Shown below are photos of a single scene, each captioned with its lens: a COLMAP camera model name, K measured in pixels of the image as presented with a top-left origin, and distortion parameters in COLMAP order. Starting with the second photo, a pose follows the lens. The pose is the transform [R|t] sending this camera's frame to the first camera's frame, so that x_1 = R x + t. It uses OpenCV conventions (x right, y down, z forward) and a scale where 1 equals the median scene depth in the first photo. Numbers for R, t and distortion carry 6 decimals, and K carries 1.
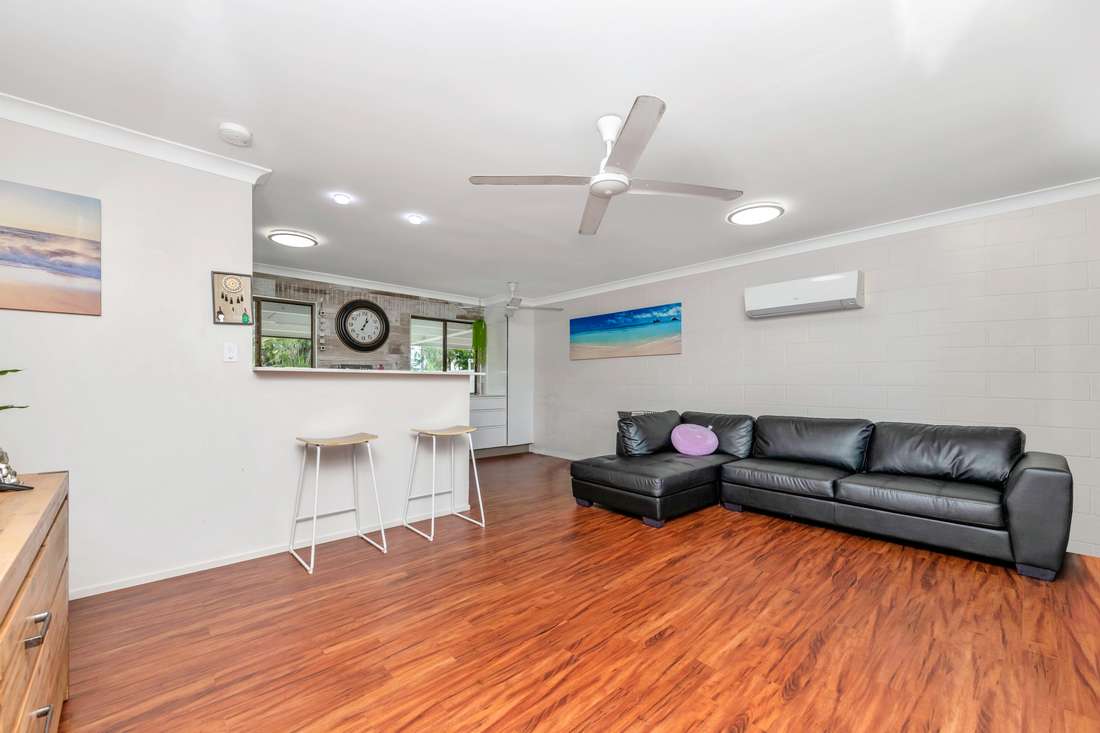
lens RADIAL K [[441.0, 0, 554.0], [0, 441.0, 385.6], [0, 0, 1]] dist [0.002675, -0.000092]
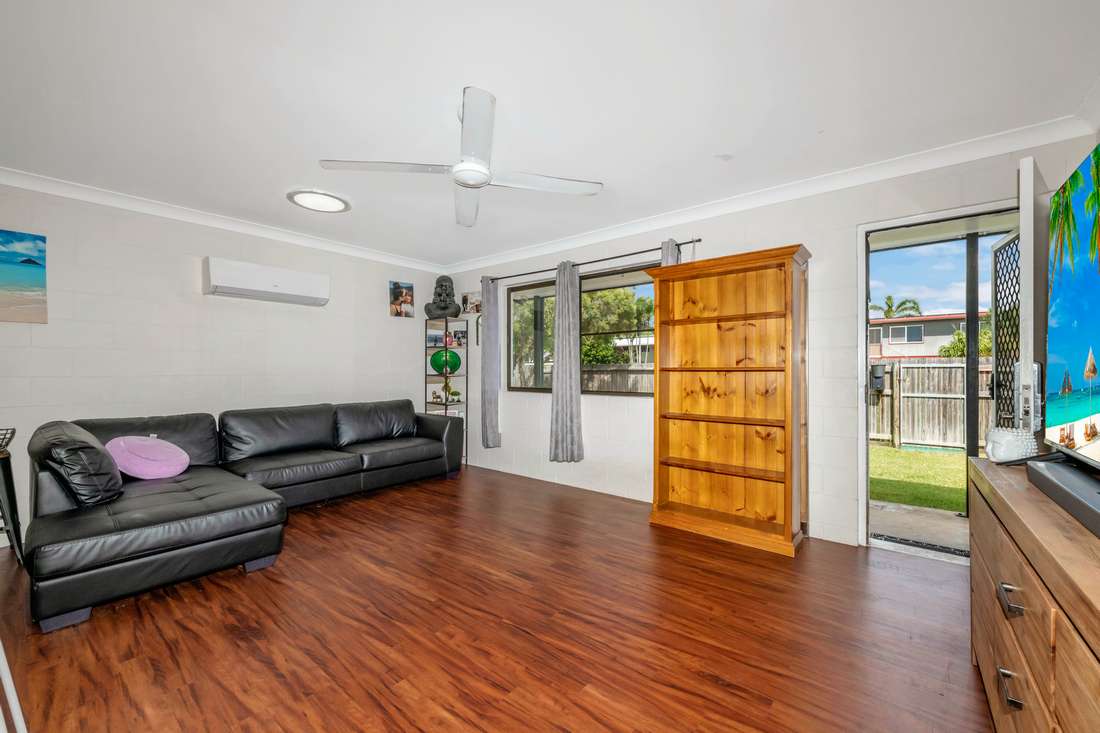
lens RADIAL K [[441.0, 0, 550.7], [0, 441.0, 368.3], [0, 0, 1]] dist [0.002675, -0.000092]
pose [[-0.139489, 0.003449, 0.990218, -0.779328], [0.009973, 0.999948, -0.002078, -0.010962], [-0.990173, 0.009586, -0.139516, 0.846731]]
